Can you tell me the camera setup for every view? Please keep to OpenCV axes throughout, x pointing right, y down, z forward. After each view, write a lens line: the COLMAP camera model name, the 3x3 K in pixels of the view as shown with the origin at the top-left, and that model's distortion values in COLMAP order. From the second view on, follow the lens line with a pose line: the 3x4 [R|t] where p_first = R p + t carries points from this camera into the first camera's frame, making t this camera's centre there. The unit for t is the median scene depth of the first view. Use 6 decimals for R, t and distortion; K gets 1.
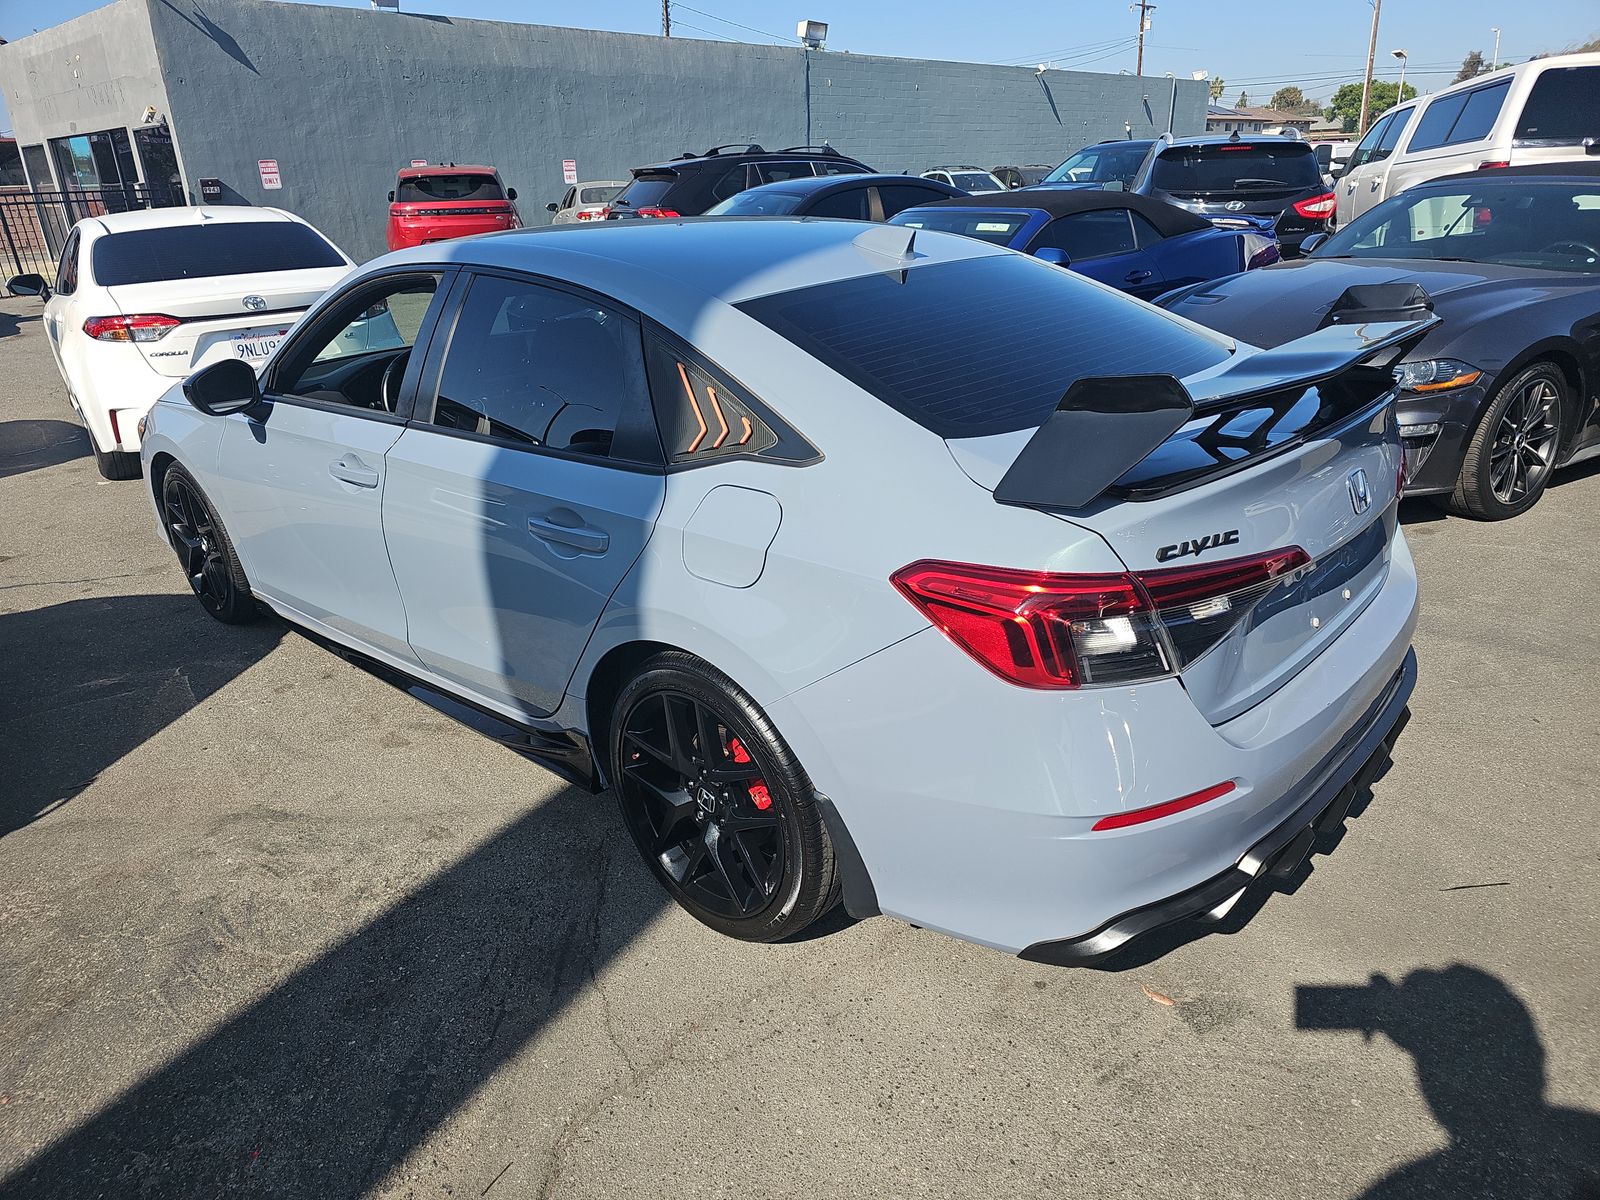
lens RADIAL K [[1074.0, 0, 800.0], [0, 1074.0, 600.0], [0, 0, 1]] dist [-0.001704, -0.005424]
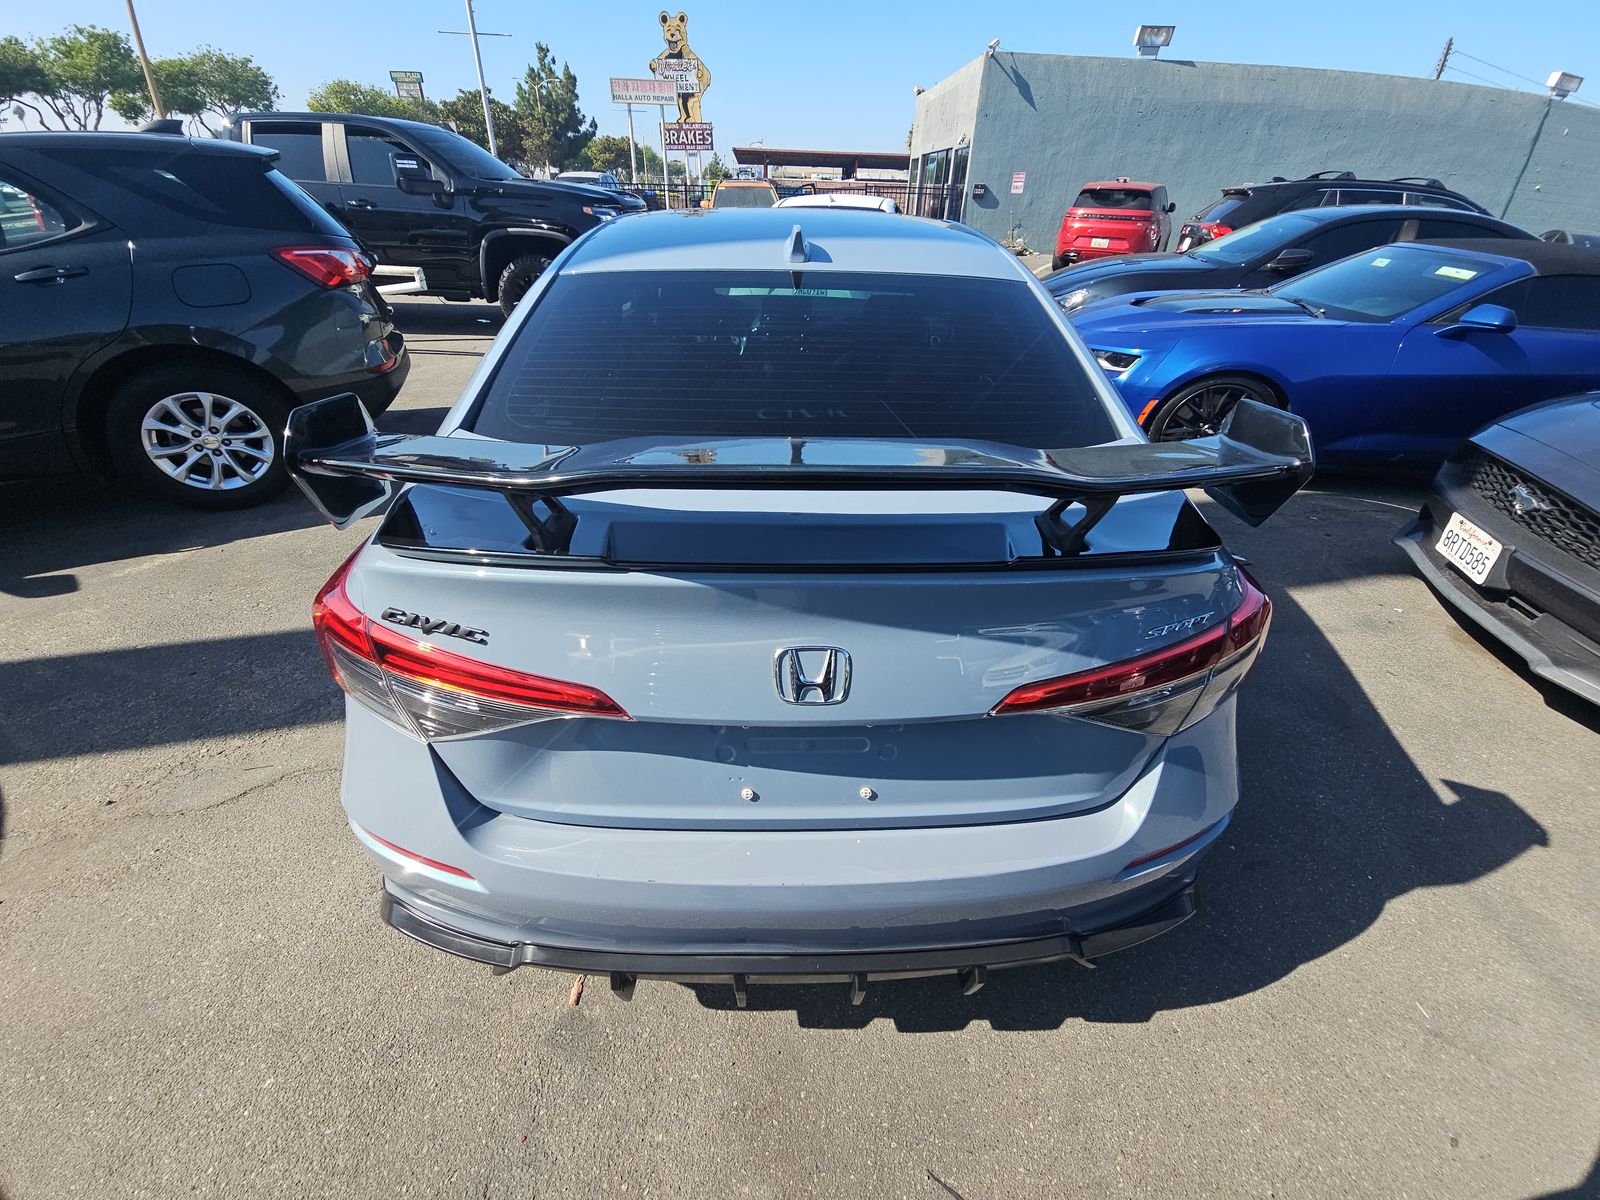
lens RADIAL K [[648.7, 0, 800.0], [0, 648.7, 592.2], [0, 0, 1]] dist [0.000596, -0.006590]
pose [[0.691096, 0.416274, -0.590848, 0.088651], [-0.304171, 0.909079, 0.284701, -0.031830], [0.655642, -0.017037, 0.754880, 0.081627]]
